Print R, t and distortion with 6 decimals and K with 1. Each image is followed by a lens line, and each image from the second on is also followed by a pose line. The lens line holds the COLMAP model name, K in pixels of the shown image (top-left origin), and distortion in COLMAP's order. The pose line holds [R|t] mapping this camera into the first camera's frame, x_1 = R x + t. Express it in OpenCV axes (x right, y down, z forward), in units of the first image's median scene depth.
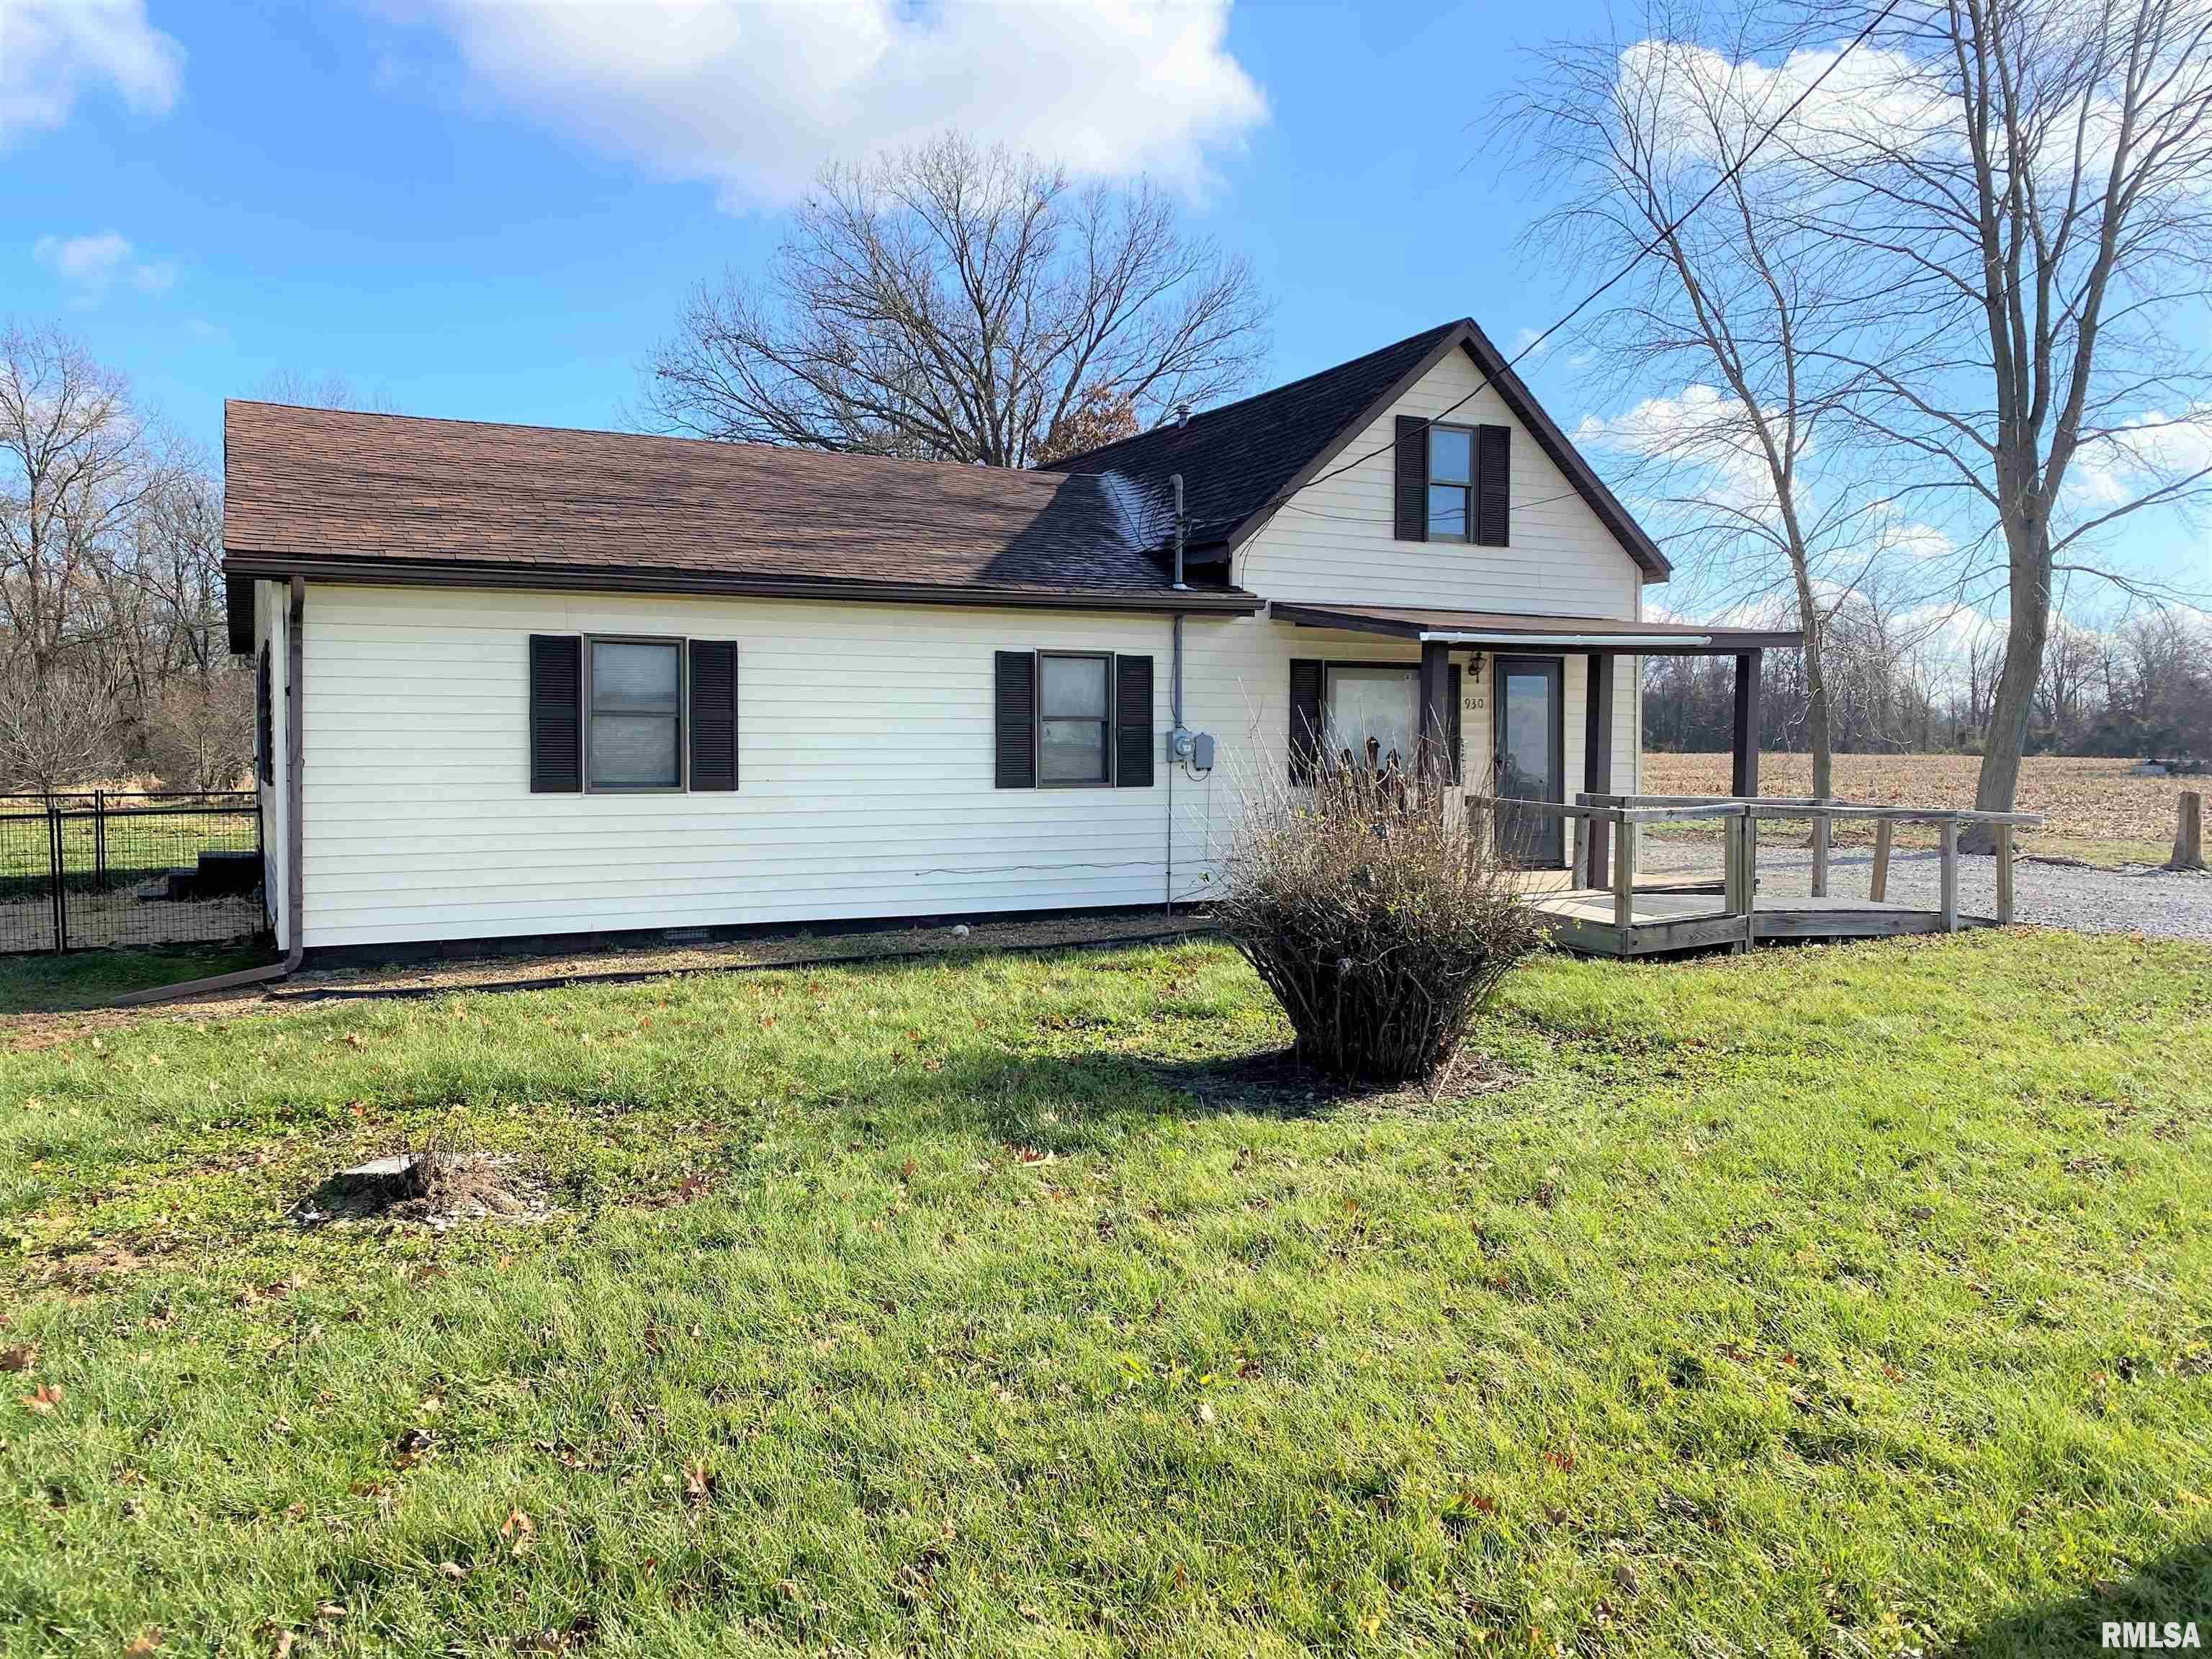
lens RADIAL K [[1682.9, 0, 1104.9], [0, 1682.9, 813.0], [0, 0, 1]] dist [0.045547, -0.031859]
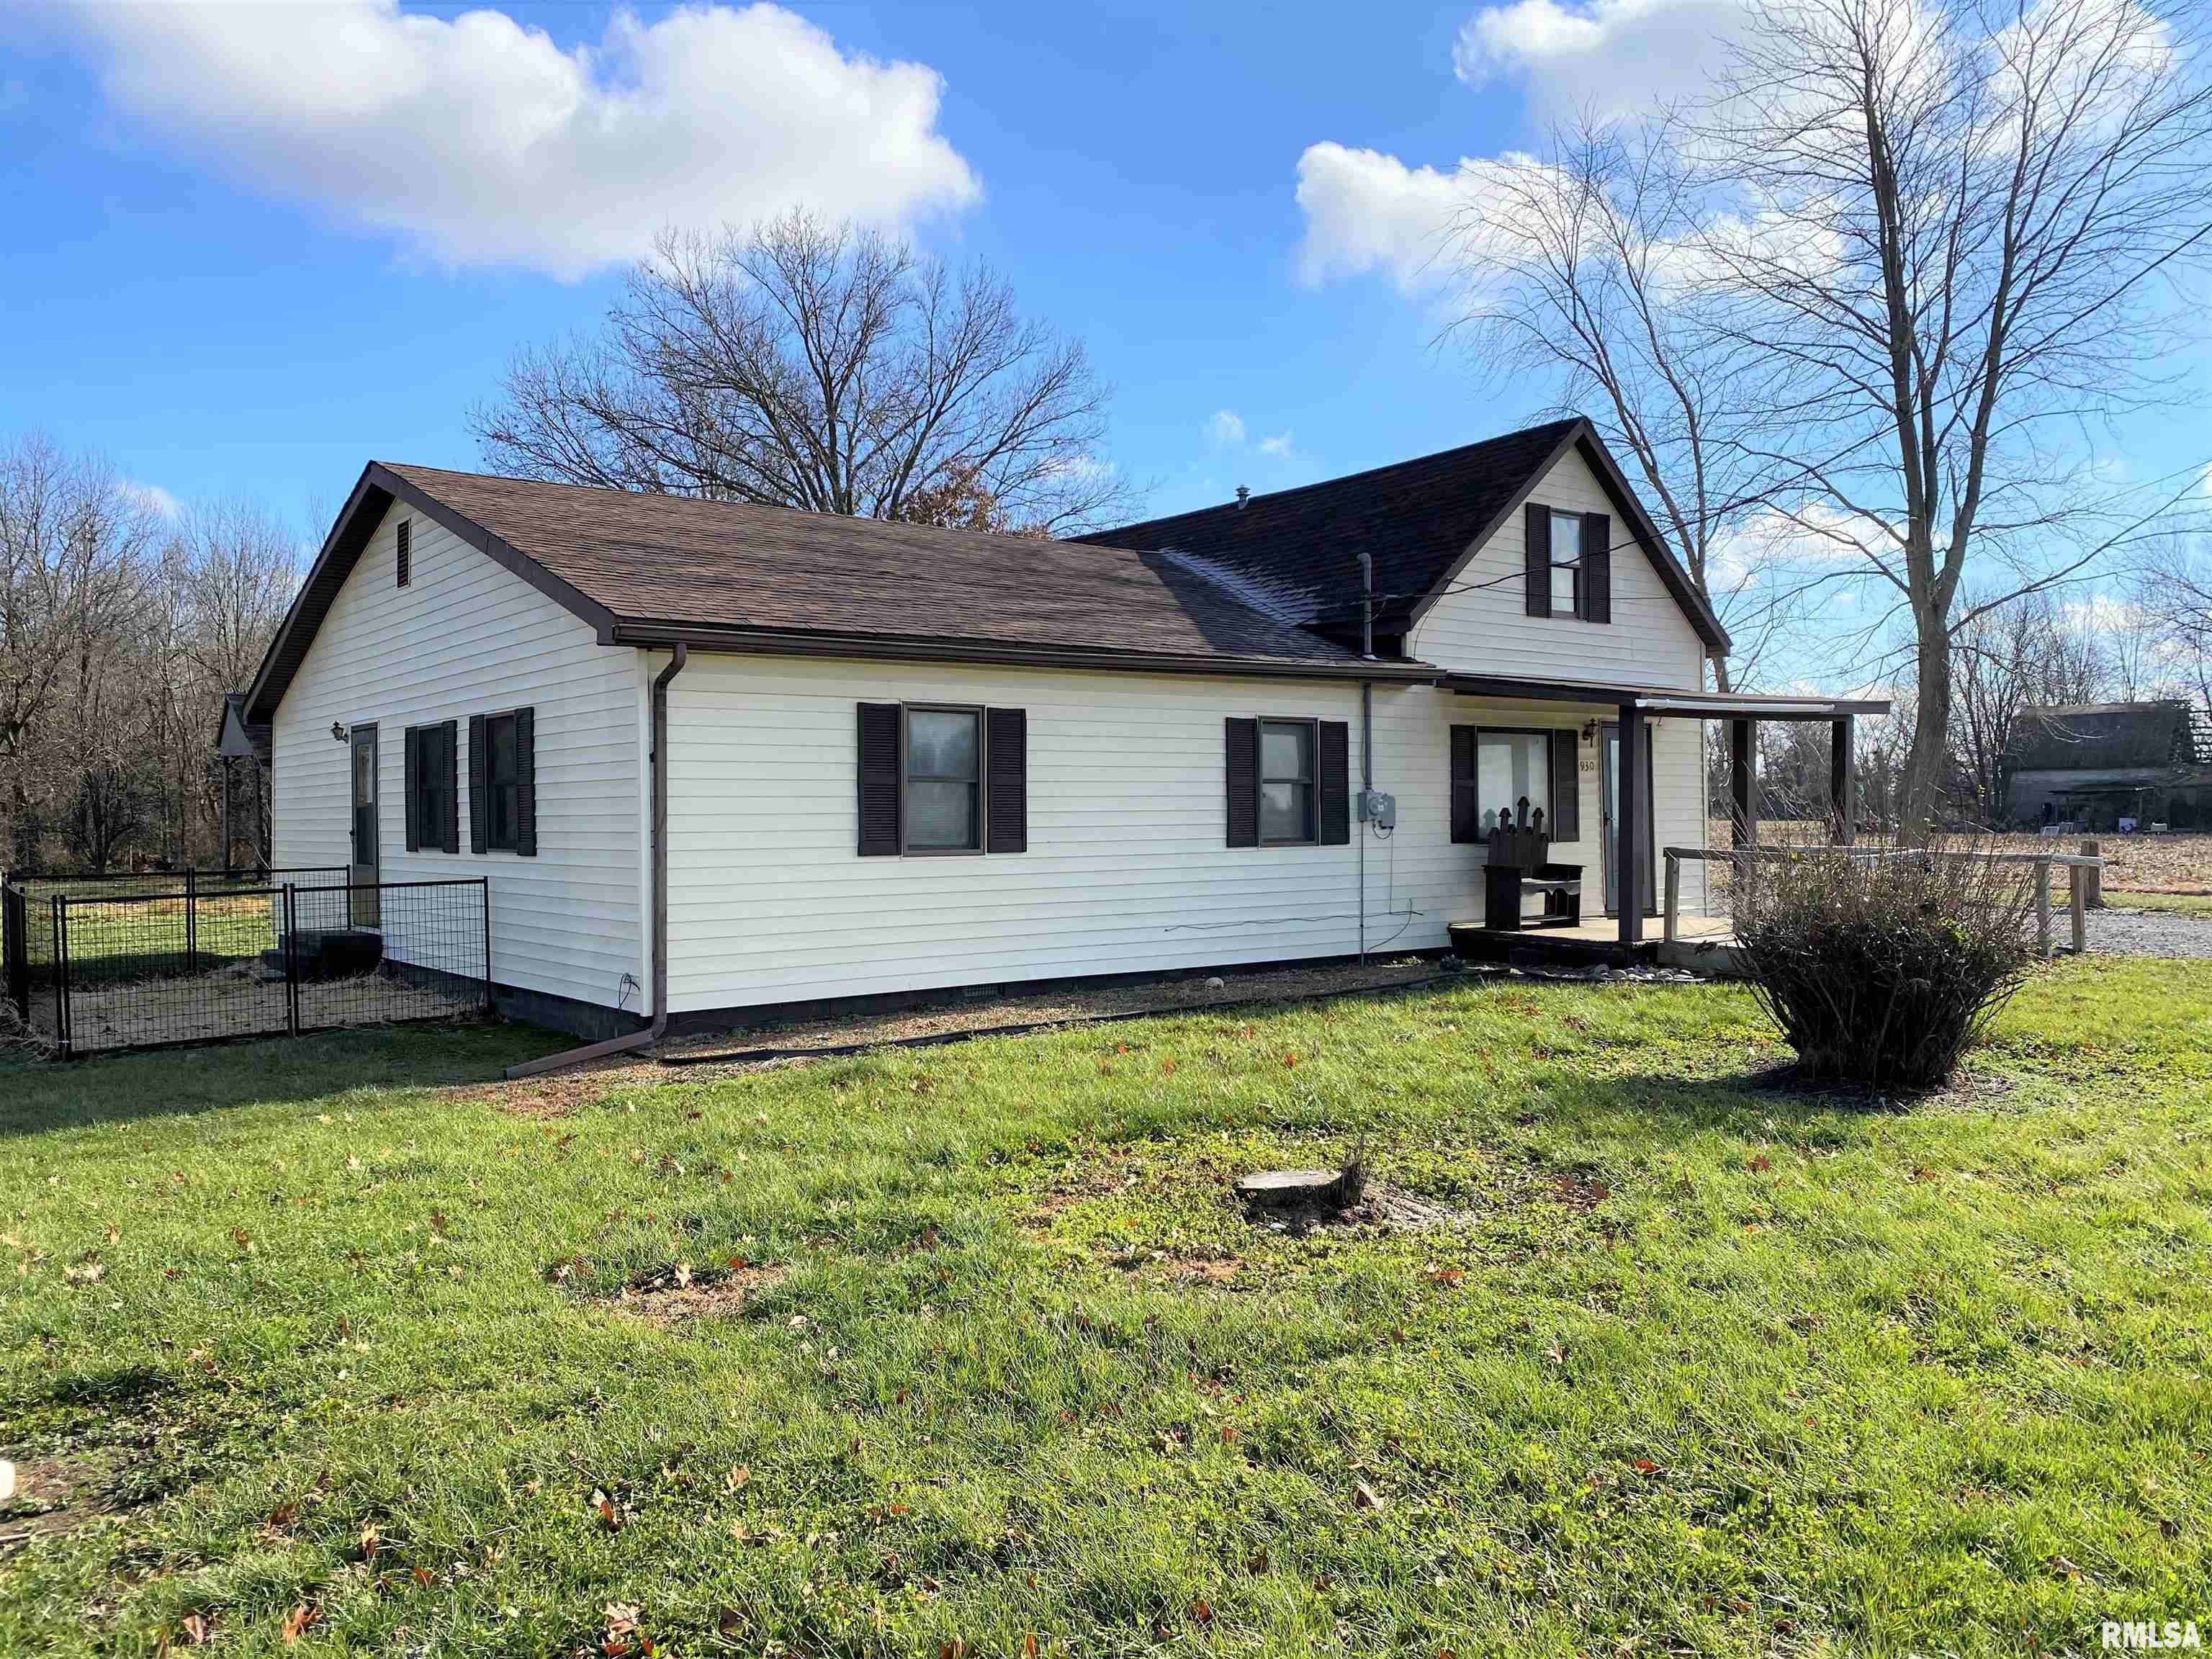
lens RADIAL K [[1682.9, 0, 1113.1], [0, 1682.9, 840.6], [0, 0, 1]] dist [0.045547, -0.031859]
pose [[0.983866, -0.014036, 0.178354, -0.296545], [0.018898, 0.999494, -0.025589, 0.006032], [-0.177904, 0.028547, 0.983634, -0.023110]]
